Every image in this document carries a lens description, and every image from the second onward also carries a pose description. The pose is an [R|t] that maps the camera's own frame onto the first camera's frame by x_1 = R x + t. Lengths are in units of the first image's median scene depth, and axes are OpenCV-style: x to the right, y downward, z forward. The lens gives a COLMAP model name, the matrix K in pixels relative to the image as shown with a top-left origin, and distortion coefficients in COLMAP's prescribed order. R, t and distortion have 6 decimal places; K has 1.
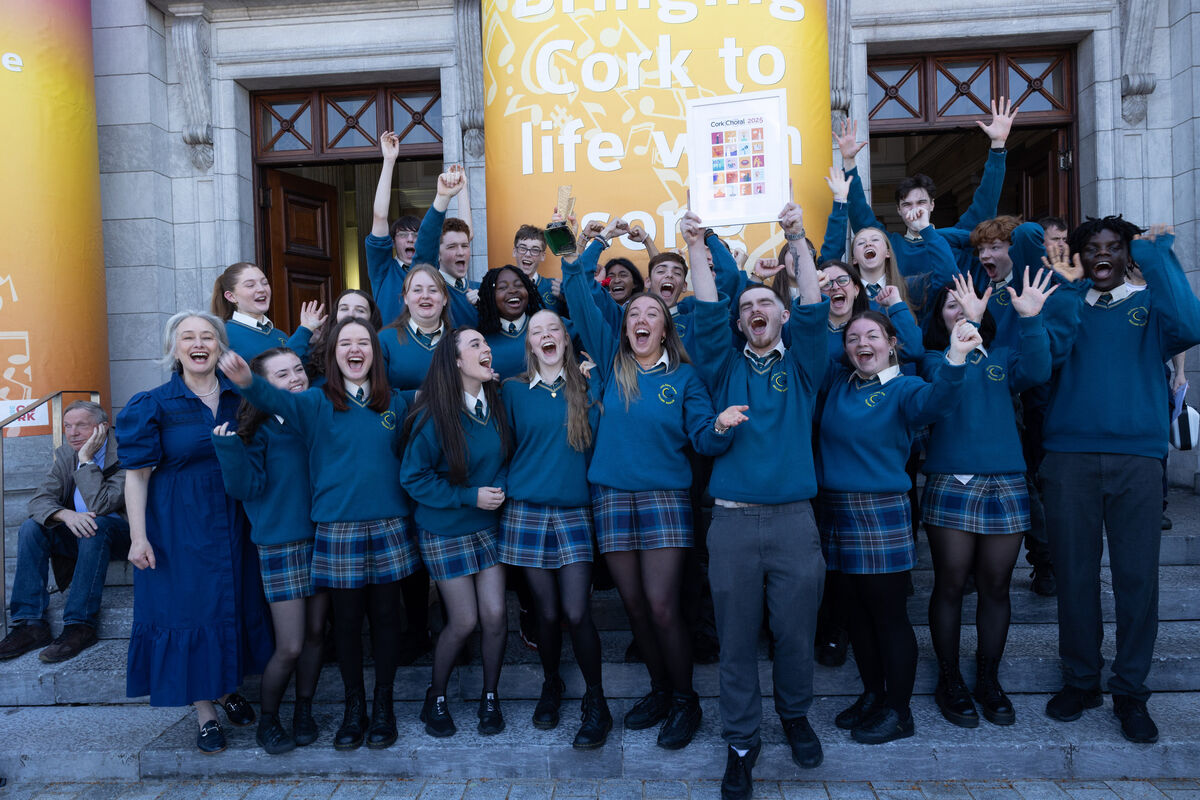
lens RADIAL K [[795.2, 0, 600.0], [0, 795.2, 400.0], [0, 0, 1]] dist [-0.004401, -0.001406]
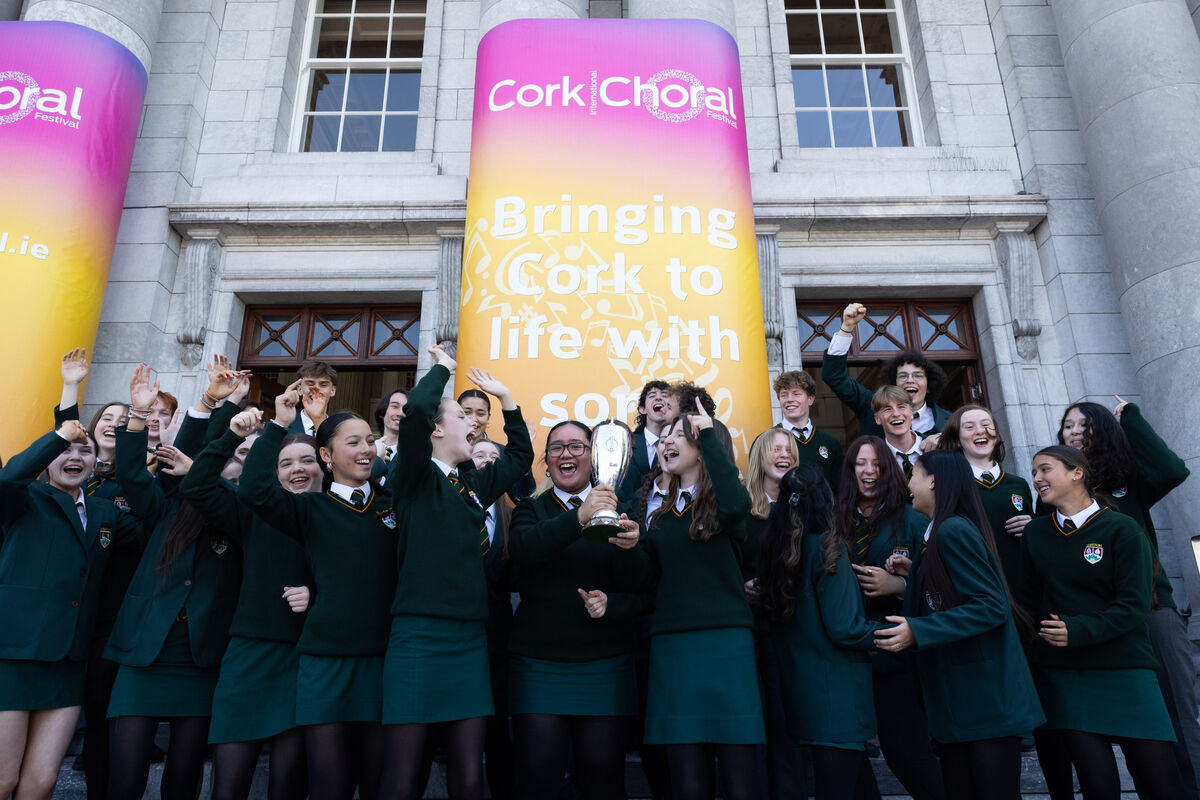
lens RADIAL K [[795.2, 0, 600.0], [0, 795.2, 400.0], [0, 0, 1]] dist [-0.004401, -0.001406]
pose [[0.998137, 0.042026, 0.044232, 0.006951], [-0.024180, 0.938058, -0.345633, 0.116102], [-0.056018, 0.343920, 0.937327, -0.019563]]
